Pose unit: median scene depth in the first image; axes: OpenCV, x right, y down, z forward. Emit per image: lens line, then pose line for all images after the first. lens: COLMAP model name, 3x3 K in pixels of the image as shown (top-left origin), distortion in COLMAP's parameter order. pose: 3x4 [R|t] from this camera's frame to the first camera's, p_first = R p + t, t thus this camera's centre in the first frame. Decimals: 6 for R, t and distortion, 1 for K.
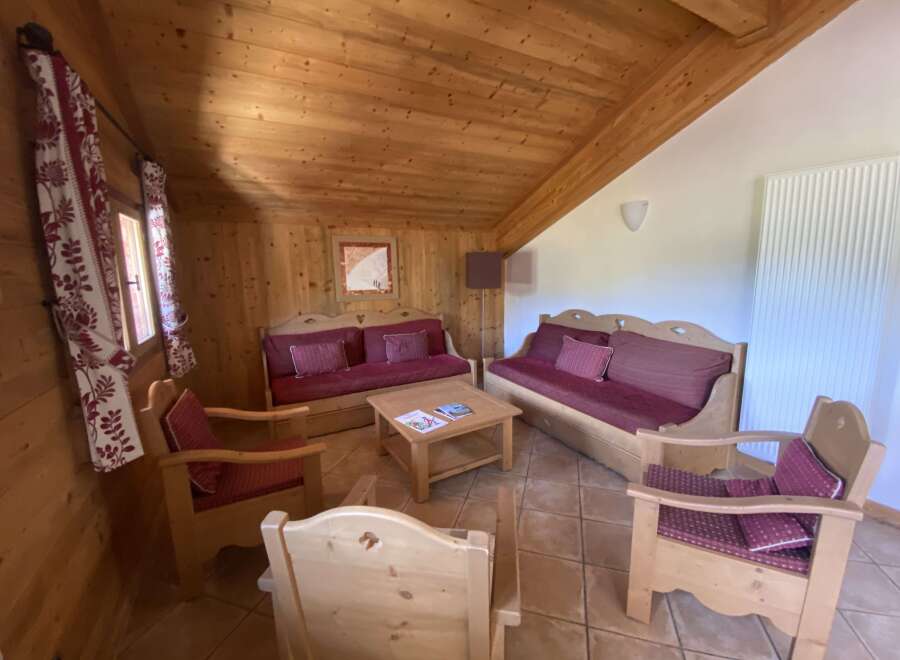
lens RADIAL K [[364.8, 0, 445.0], [0, 364.8, 326.6], [0, 0, 1]] dist [0.041611, -0.032758]
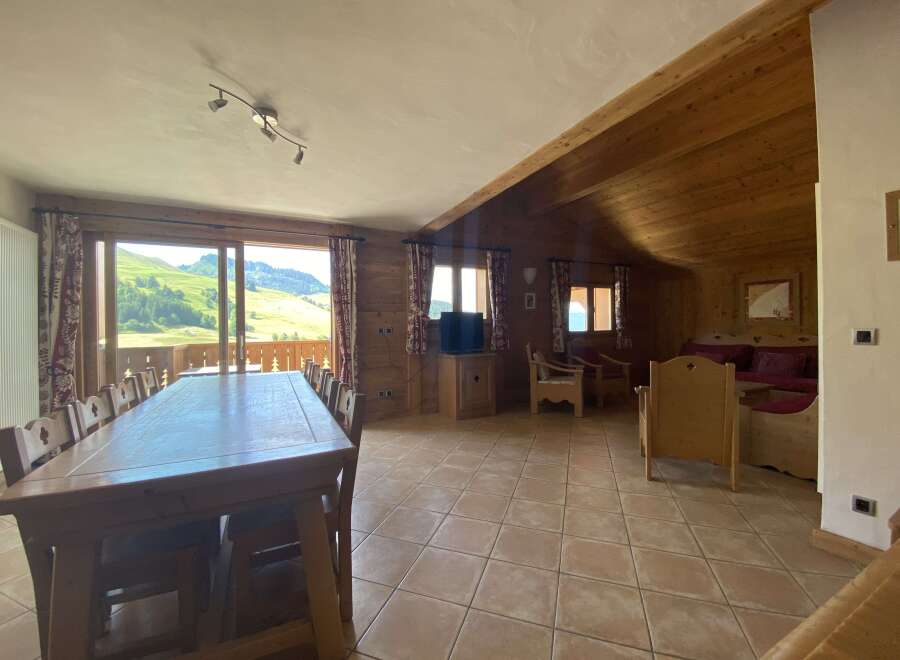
lens RADIAL K [[364.8, 0, 445.0], [0, 364.8, 326.6], [0, 0, 1]] dist [0.041611, -0.032758]
pose [[-0.036315, 0.025653, -0.999011, 1.146014], [-0.141272, 0.989500, 0.030544, 0.050982], [0.989305, 0.142241, -0.032310, -0.056179]]
